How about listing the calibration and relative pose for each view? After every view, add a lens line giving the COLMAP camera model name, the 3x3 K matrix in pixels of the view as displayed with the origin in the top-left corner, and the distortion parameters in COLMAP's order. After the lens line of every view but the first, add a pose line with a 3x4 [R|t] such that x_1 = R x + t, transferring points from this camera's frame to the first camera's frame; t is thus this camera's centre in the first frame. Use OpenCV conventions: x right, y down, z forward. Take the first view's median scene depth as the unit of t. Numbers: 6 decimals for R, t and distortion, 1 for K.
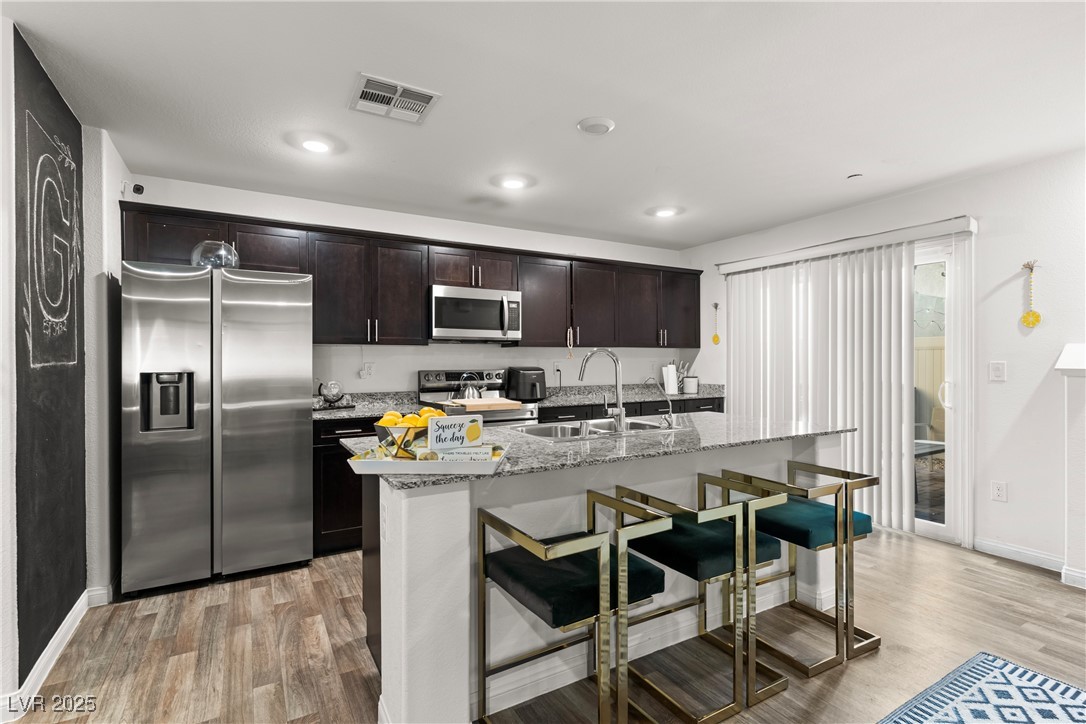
lens RADIAL K [[539.1, 0, 540.8], [0, 539.1, 349.2], [0, 0, 1]] dist [0.106421, -0.000055]
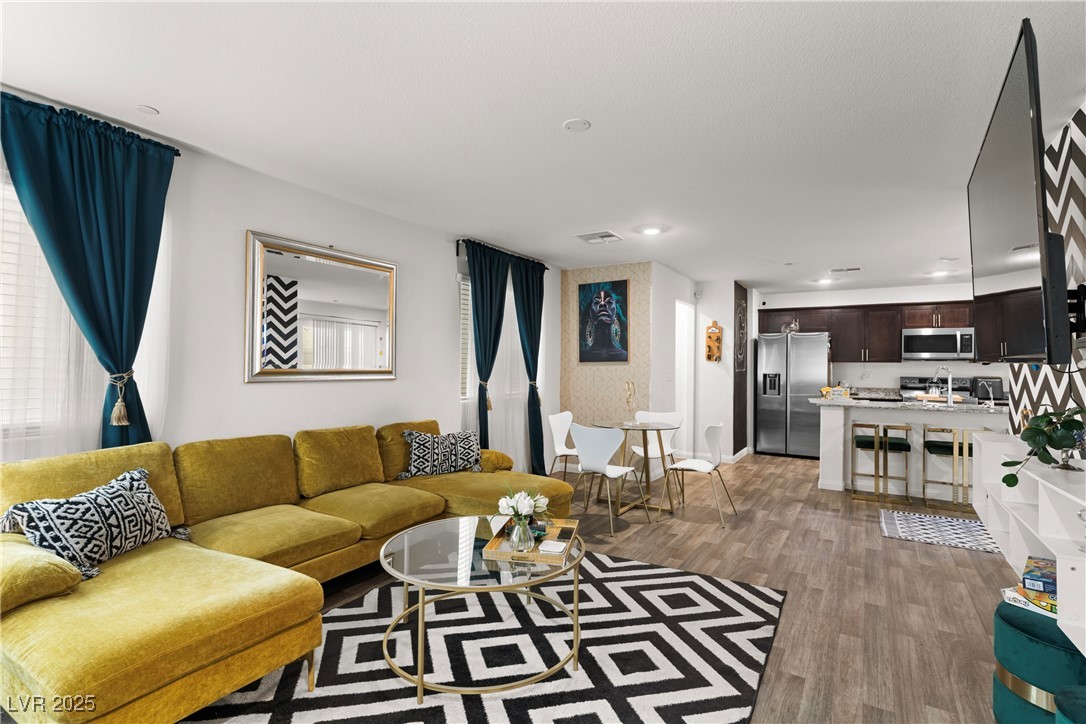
lens RADIAL K [[535.5, 0, 543.0], [0, 535.5, 362.0], [0, 0, 1]] dist [0.077913, -0.000043]
pose [[0.488336, -0.002320, -0.872653, 0.774641], [0.008975, 0.999957, 0.002364, -0.022904], [0.872609, -0.008986, 0.488336, -0.883866]]
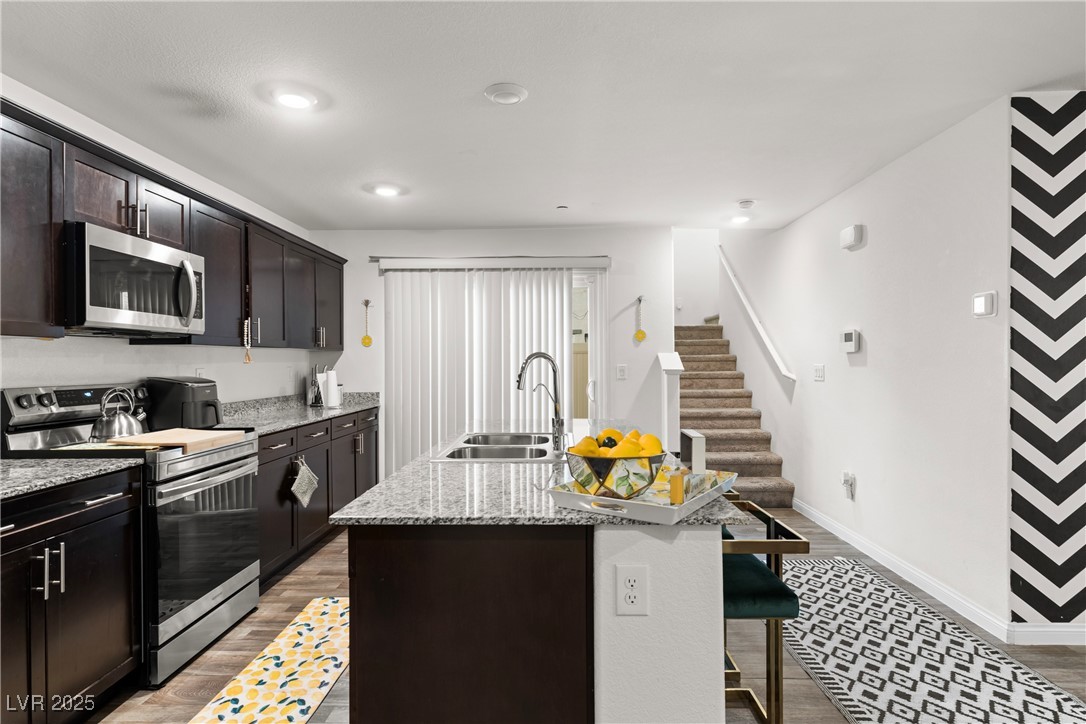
lens RADIAL K [[589.3, 0, 543.0], [0, 589.3, 362.0], [0, 0, 1]] dist [0.000057, 0.000182]
pose [[0.543192, 0.000914, 0.839608, -0.404767], [-0.013936, 0.999871, 0.007928, 0.004709], [-0.839493, -0.016007, 0.543135, 0.300991]]
